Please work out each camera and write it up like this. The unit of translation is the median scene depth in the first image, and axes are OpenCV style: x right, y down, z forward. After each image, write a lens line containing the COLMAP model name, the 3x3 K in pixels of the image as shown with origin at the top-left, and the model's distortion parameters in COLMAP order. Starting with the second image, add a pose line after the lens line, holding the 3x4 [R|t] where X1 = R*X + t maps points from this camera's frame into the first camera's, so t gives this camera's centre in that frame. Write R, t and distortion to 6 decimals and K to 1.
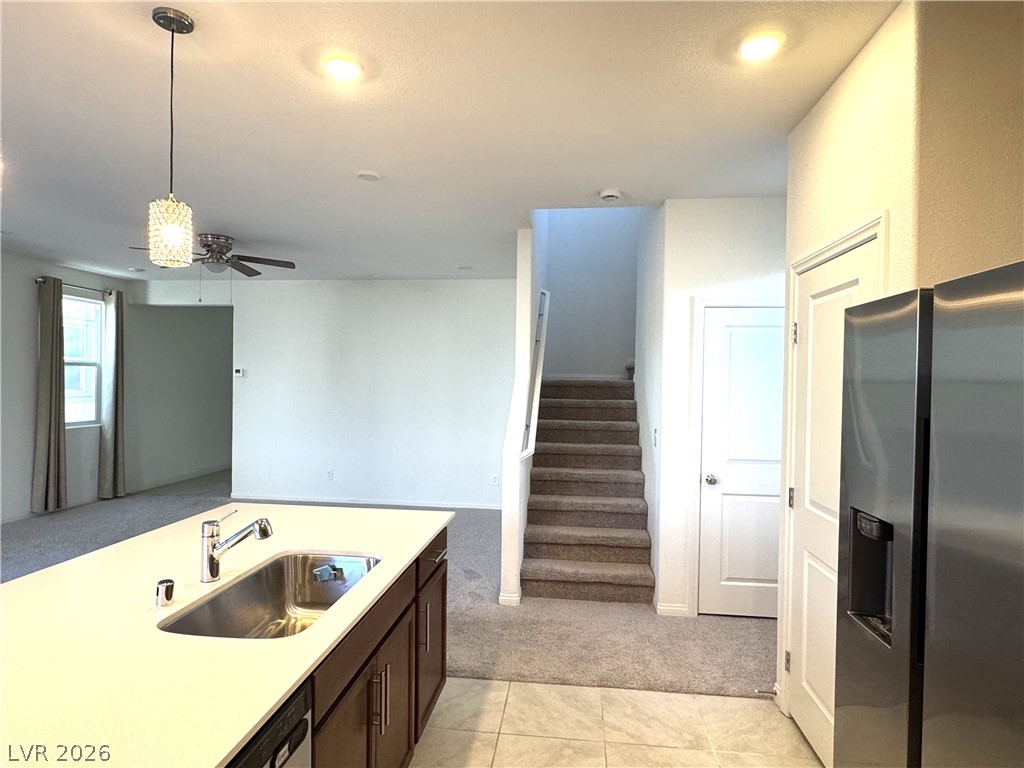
lens RADIAL K [[581.3, 0, 505.4], [0, 581.3, 387.6], [0, 0, 1]] dist [-0.004224, 0.001985]
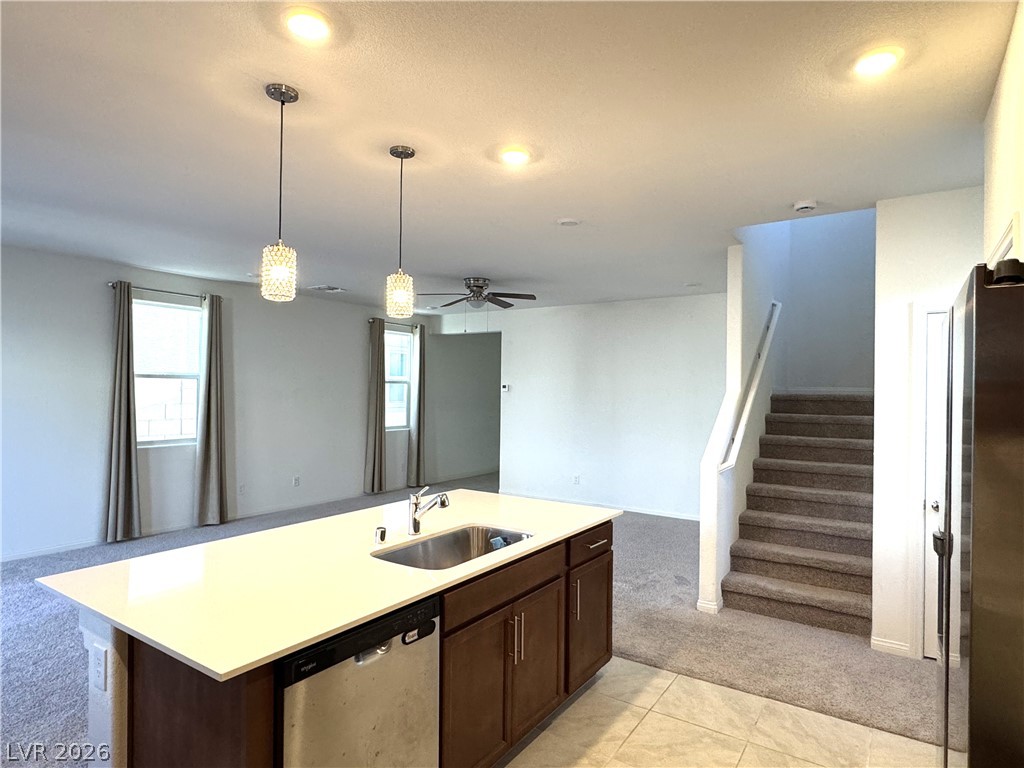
lens RADIAL K [[581.3, 0, 513.7], [0, 581.3, 385.7], [0, 0, 1]] dist [-0.004224, 0.001985]
pose [[0.891198, -0.007630, -0.453551, 0.159092], [-0.004421, 0.999665, -0.025503, -0.000653], [0.453593, 0.024733, 0.890866, -0.079261]]
